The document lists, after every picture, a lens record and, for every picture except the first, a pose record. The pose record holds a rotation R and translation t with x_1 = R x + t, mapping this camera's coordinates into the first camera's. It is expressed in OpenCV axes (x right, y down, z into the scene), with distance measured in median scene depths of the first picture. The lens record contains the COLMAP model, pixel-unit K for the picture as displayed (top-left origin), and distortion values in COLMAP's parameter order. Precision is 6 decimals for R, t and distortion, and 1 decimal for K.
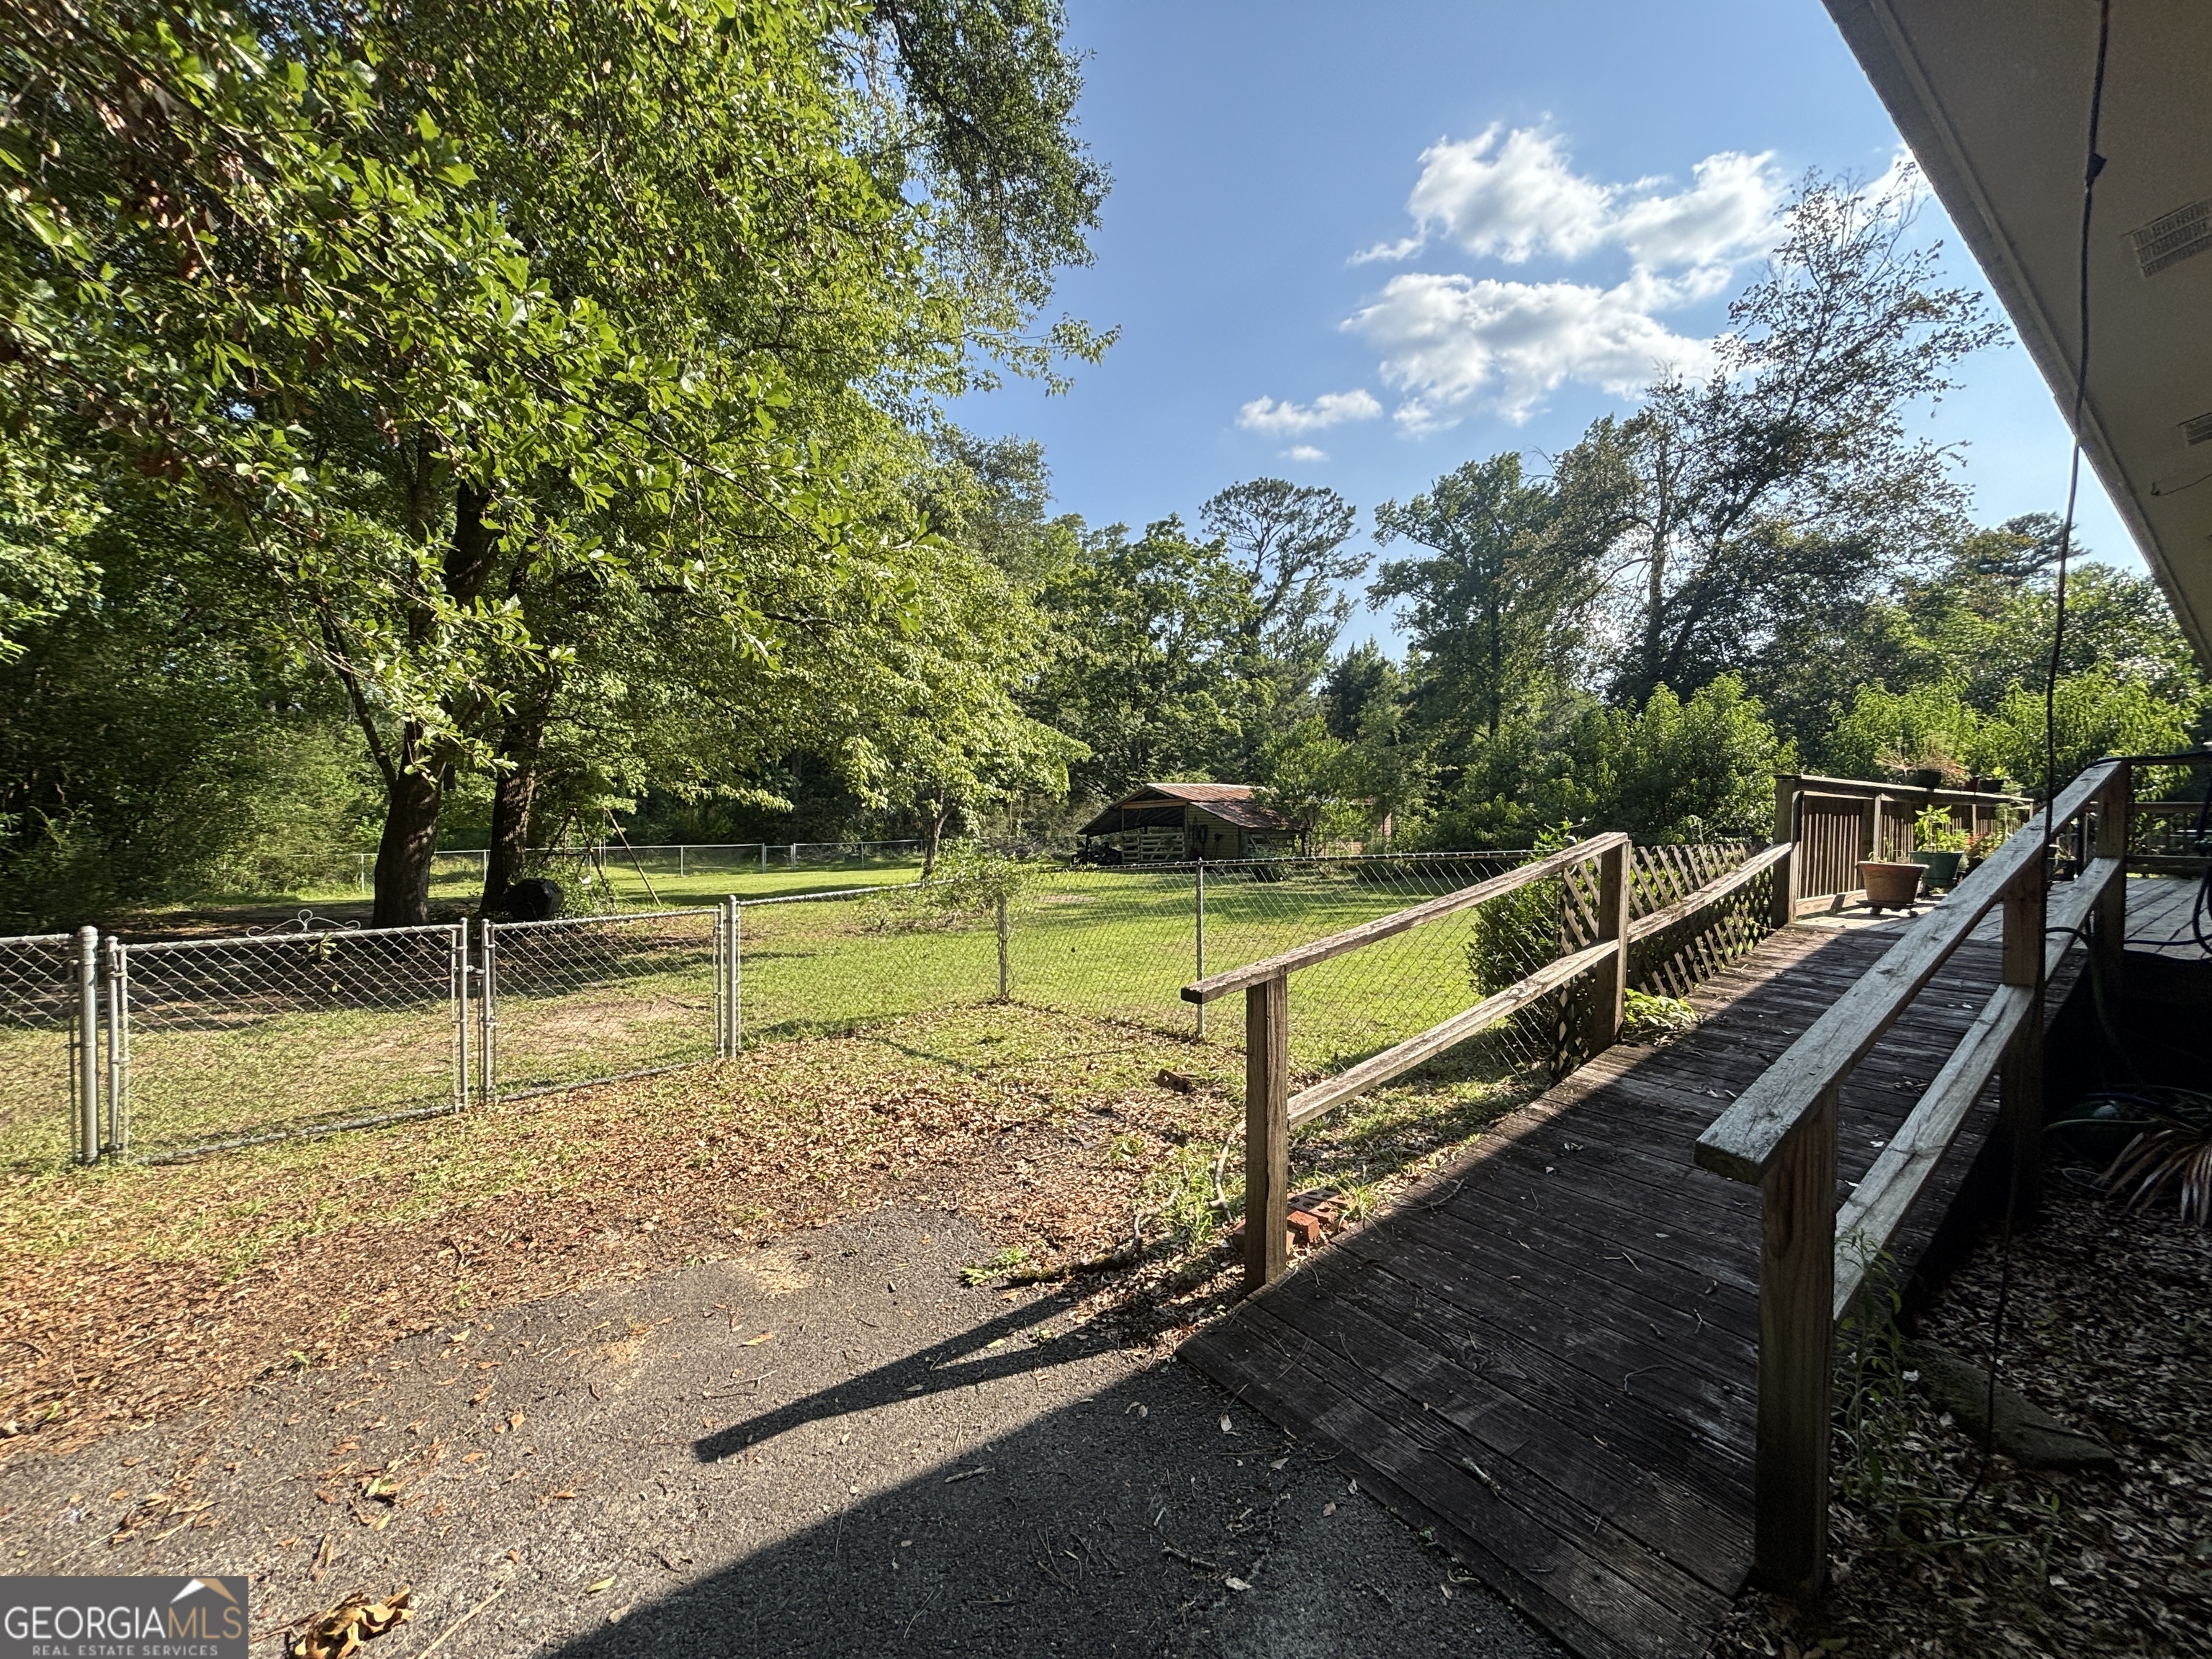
lens RADIAL K [[889.2, 0, 1100.9], [0, 889.2, 823.7], [0, 0, 1]] dist [-0.000298, 0.000154]
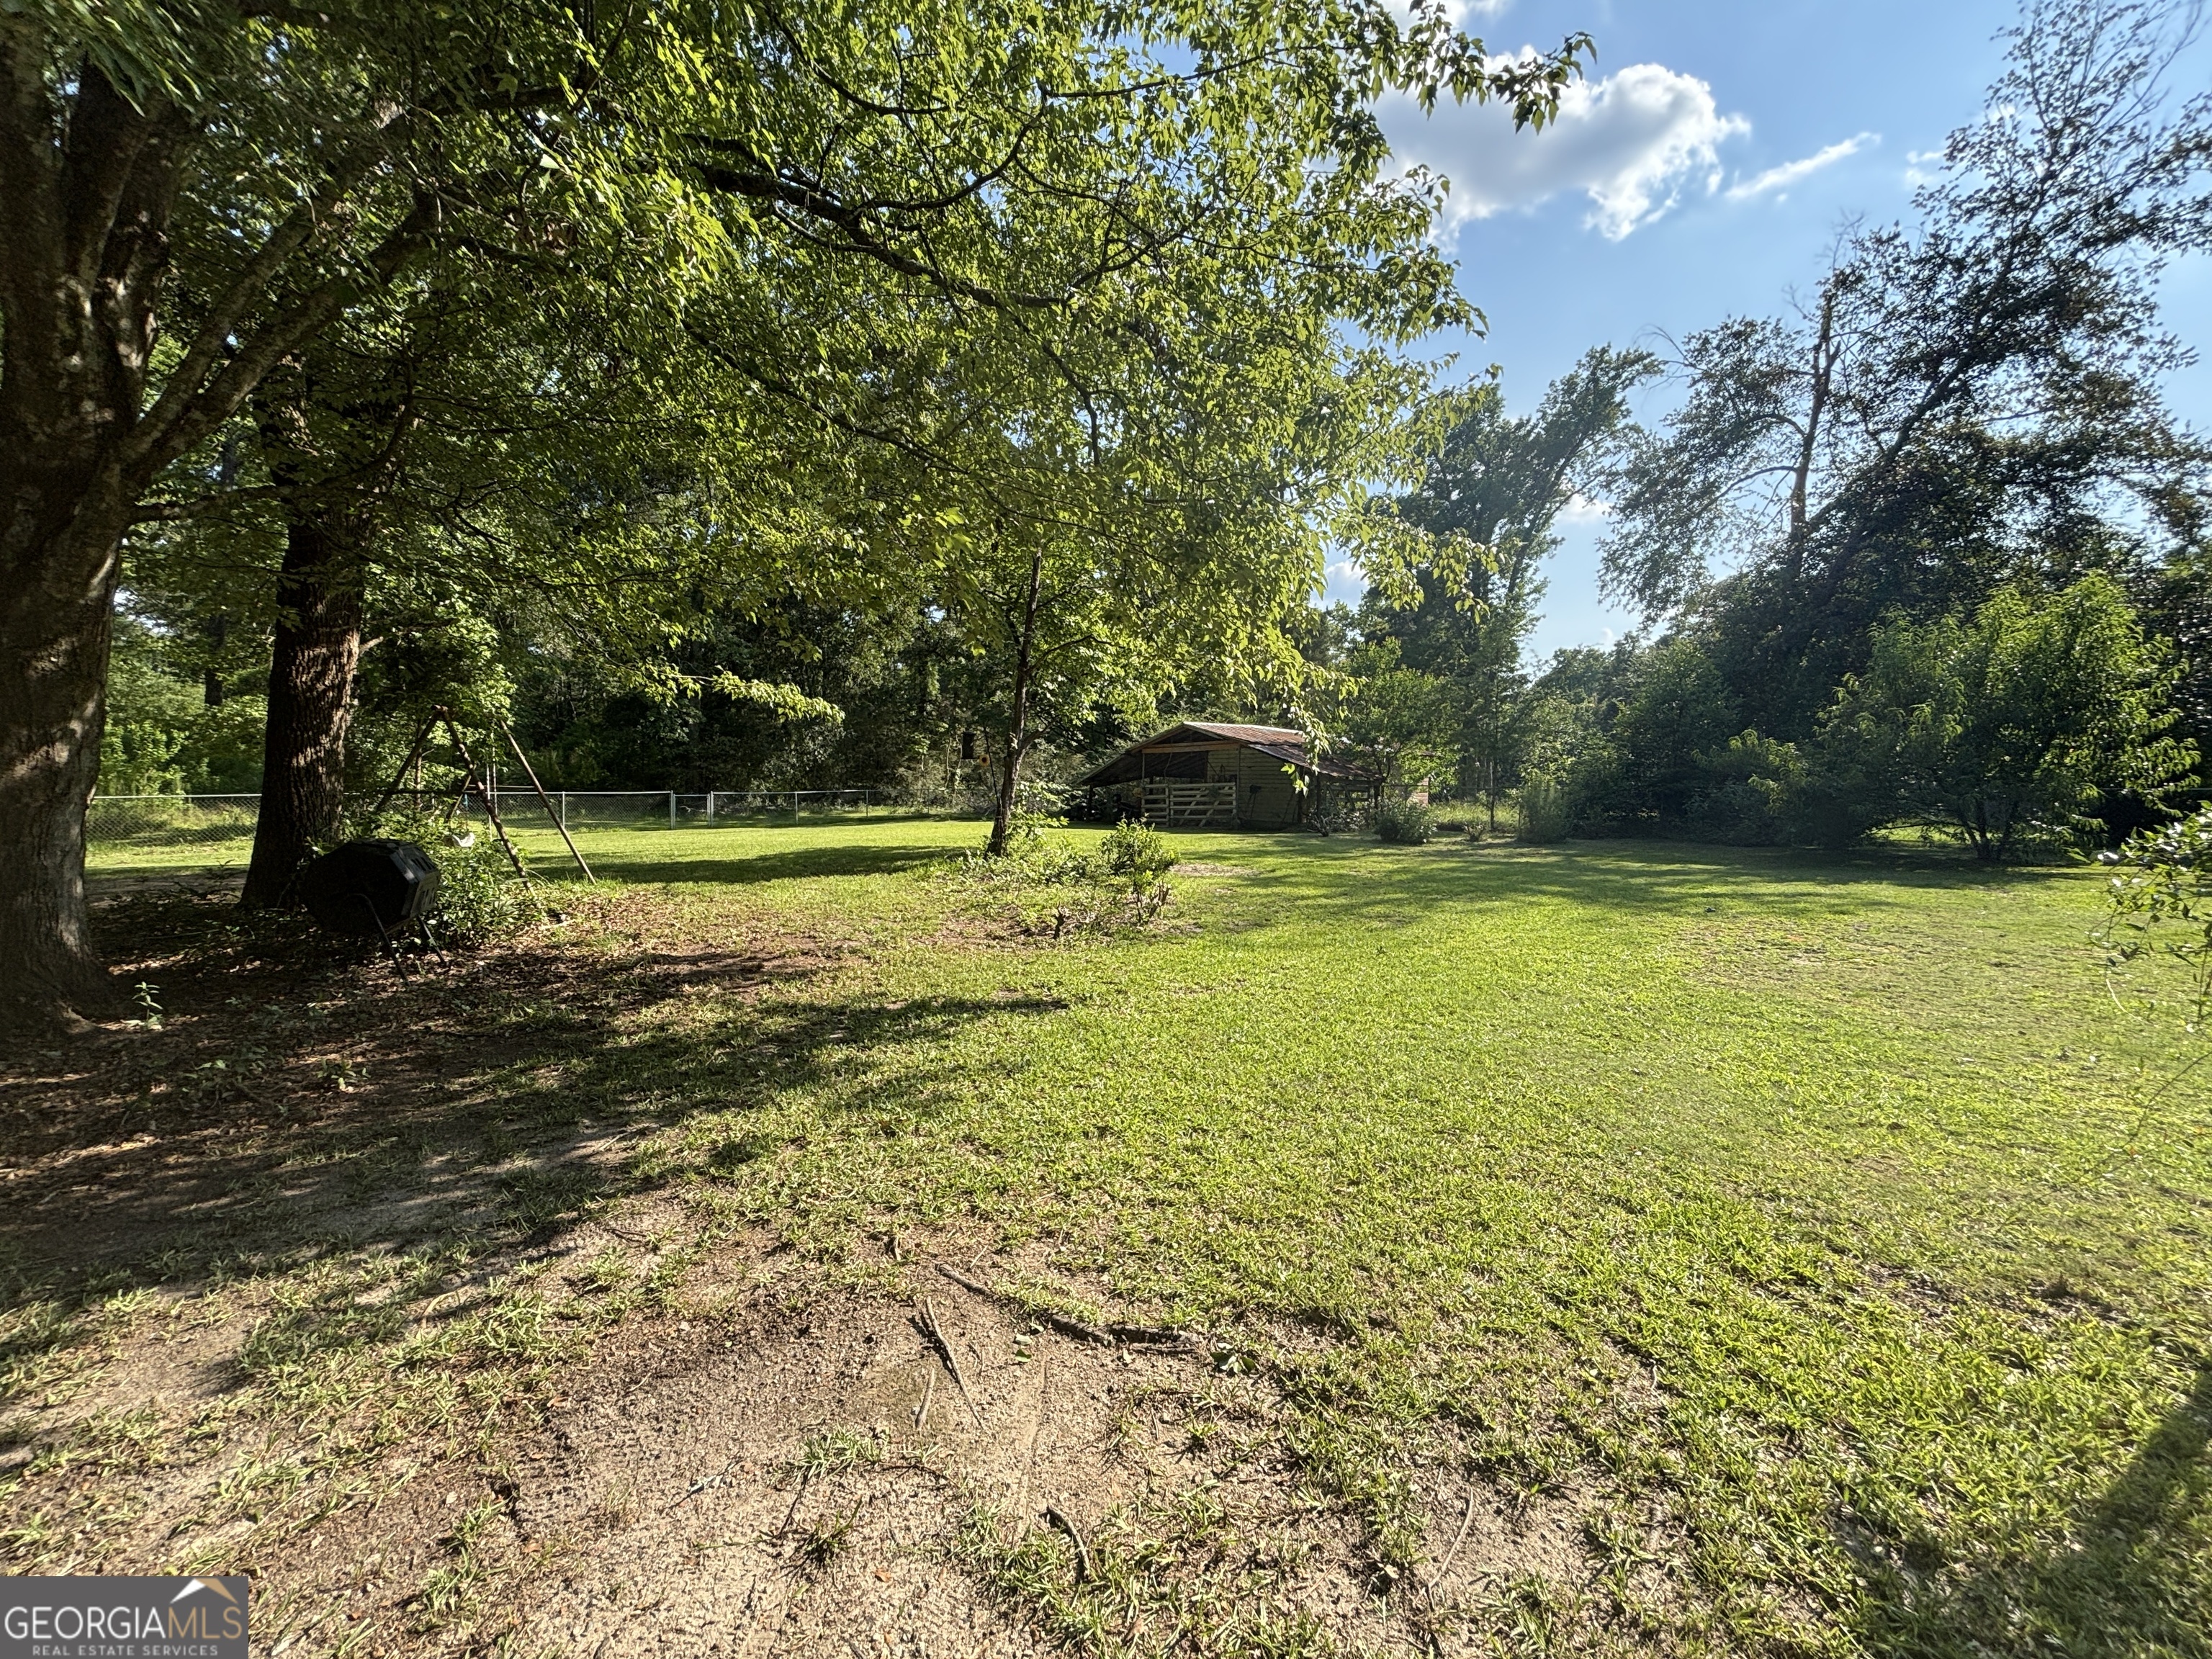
lens RADIAL K [[900.0, 0, 1103.4], [0, 900.0, 828.8], [0, 0, 1]] dist [-0.003624, -0.000158]
pose [[0.991059, 0.005291, 0.133321, -0.168169], [-0.012187, 0.998626, 0.050962, 0.014617], [-0.132868, -0.052131, 0.989762, 0.255667]]
